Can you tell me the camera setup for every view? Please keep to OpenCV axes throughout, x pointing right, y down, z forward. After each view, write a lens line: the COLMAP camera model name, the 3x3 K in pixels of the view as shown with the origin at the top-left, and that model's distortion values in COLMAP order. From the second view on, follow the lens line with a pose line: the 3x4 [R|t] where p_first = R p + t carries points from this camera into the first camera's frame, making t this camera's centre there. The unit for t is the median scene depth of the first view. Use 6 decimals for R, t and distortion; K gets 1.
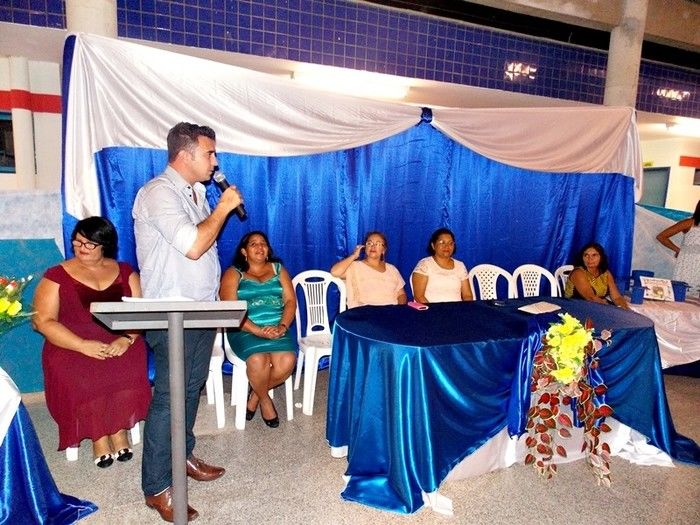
lens RADIAL K [[485.9, 0, 352.1], [0, 485.9, 259.8], [0, 0, 1]] dist [0.021983, -0.007022]
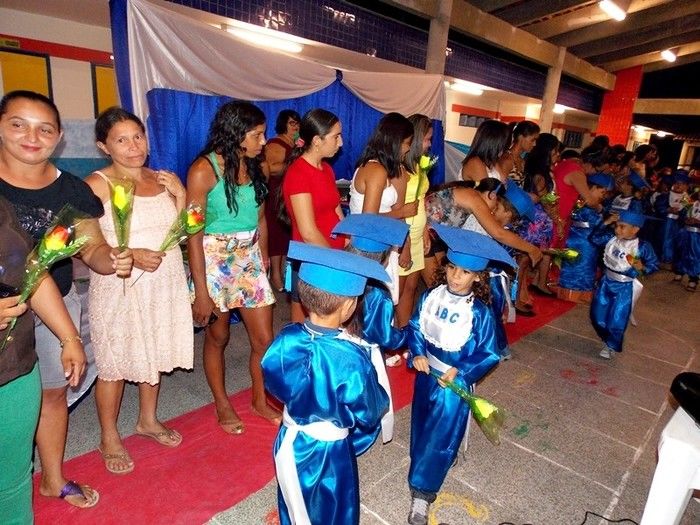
lens RADIAL K [[485.9, 0, 349.7], [0, 485.9, 265.8], [0, 0, 1]] dist [0.021983, -0.007022]
pose [[0.897120, -0.099143, 0.430519, -0.589679], [0.030840, 0.986171, 0.162837, 0.033246], [-0.440709, -0.132807, 0.887771, -0.451943]]
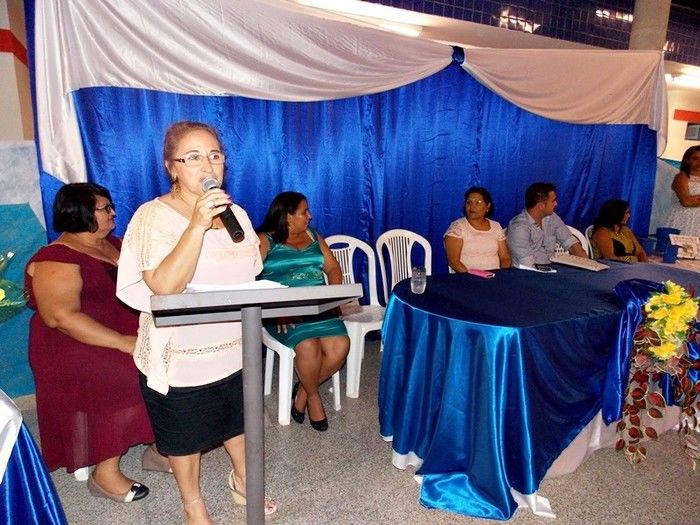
lens RADIAL K [[485.9, 0, 354.1], [0, 485.9, 257.5], [0, 0, 1]] dist [0.021983, -0.007022]
pose [[0.995662, -0.025317, 0.089533, -0.141271], [0.018440, 0.996875, 0.076818, -0.006506], [-0.091198, -0.074834, 0.993017, 0.137763]]
